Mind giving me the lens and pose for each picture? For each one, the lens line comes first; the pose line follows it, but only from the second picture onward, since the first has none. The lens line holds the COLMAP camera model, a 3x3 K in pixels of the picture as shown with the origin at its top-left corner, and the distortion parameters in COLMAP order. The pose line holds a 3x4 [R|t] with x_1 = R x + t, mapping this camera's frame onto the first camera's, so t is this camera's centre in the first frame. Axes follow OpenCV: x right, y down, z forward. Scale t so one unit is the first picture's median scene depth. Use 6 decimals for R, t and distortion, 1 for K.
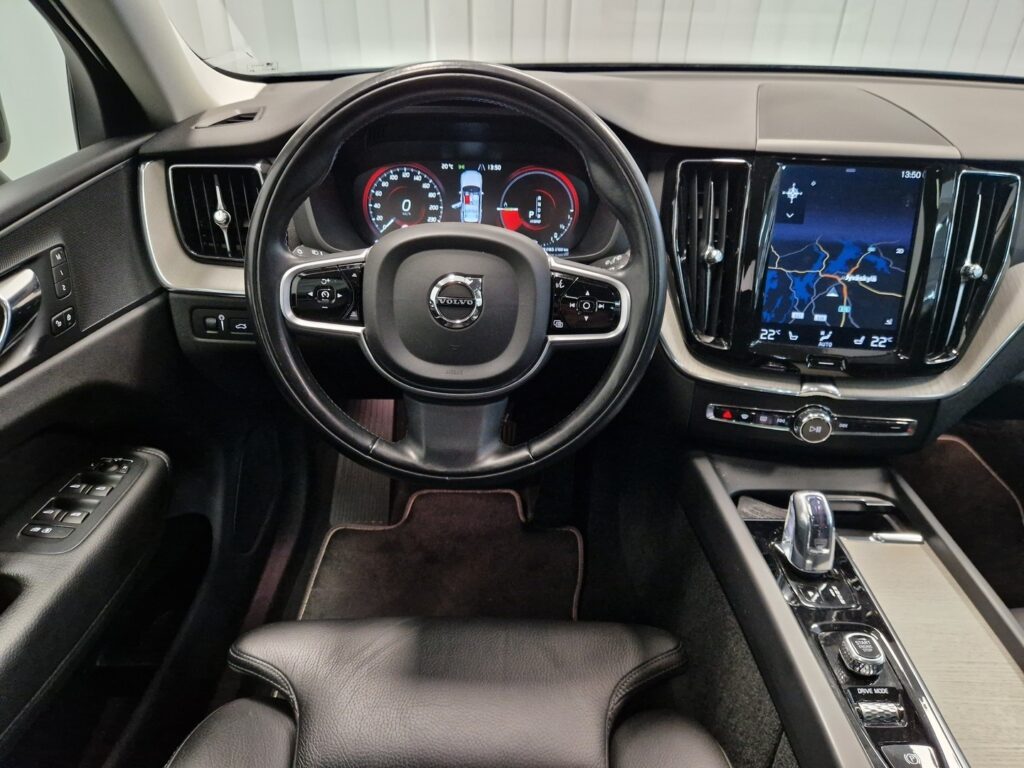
lens RADIAL K [[627.2, 0, 512.0], [0, 627.2, 384.0], [0, 0, 1]] dist [0.065676, -0.063967]
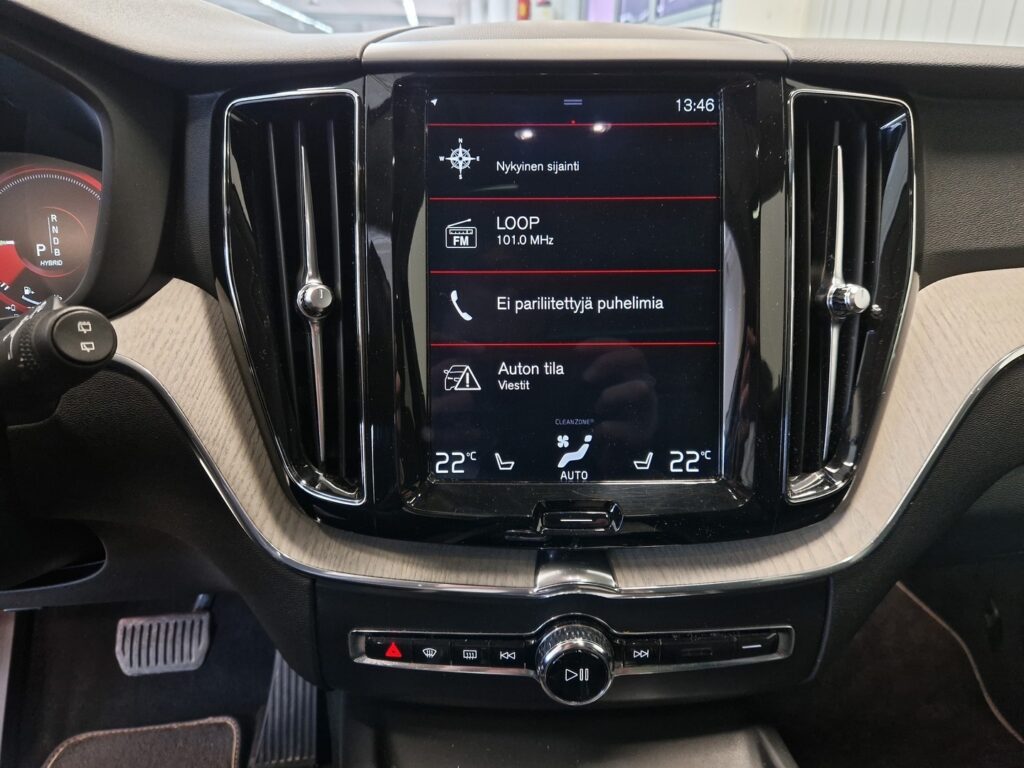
lens RADIAL K [[627.2, 0, 512.0], [0, 627.2, 384.0], [0, 0, 1]] dist [0.065676, -0.063967]
pose [[0.989819, -0.064365, 0.126948, 0.402291], [0.083764, 0.984523, -0.153944, -0.062049], [-0.115075, 0.163011, 0.979890, 0.565374]]
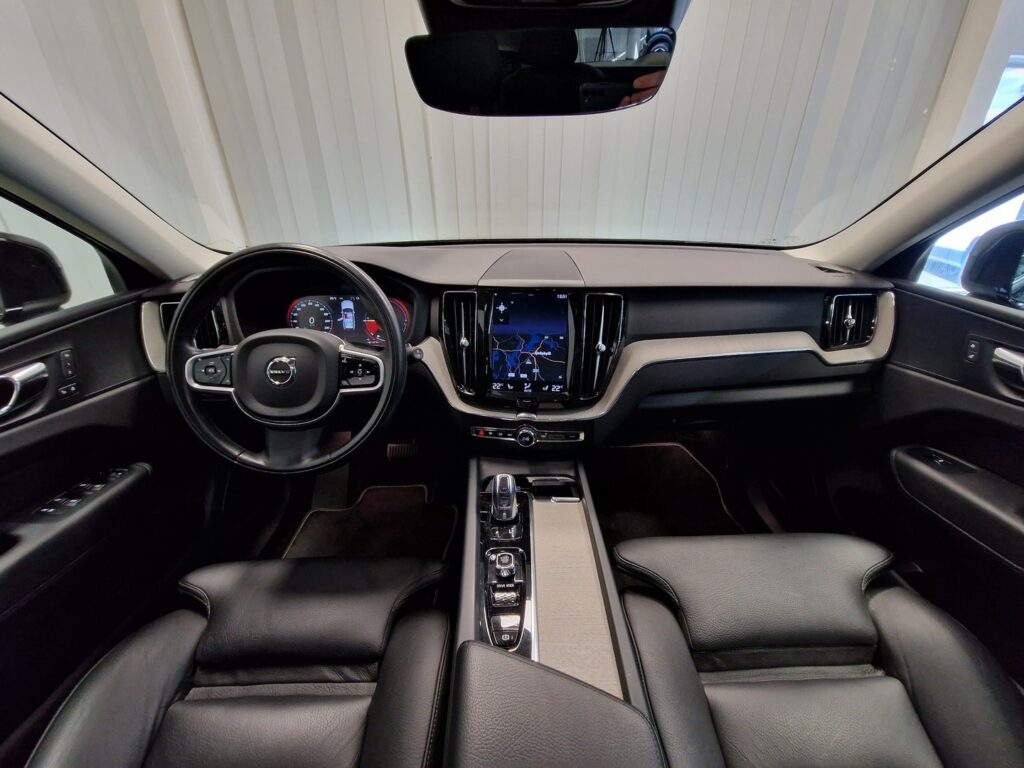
lens RADIAL K [[381.1, 0, 515.5], [0, 381.1, 395.7], [0, 0, 1]] dist [-0.000174, -0.000088]
pose [[0.999420, -0.032262, 0.010926, 0.452583], [0.033000, 0.996562, -0.076000, 0.031713], [-0.008437, 0.076317, 0.997048, -0.062067]]
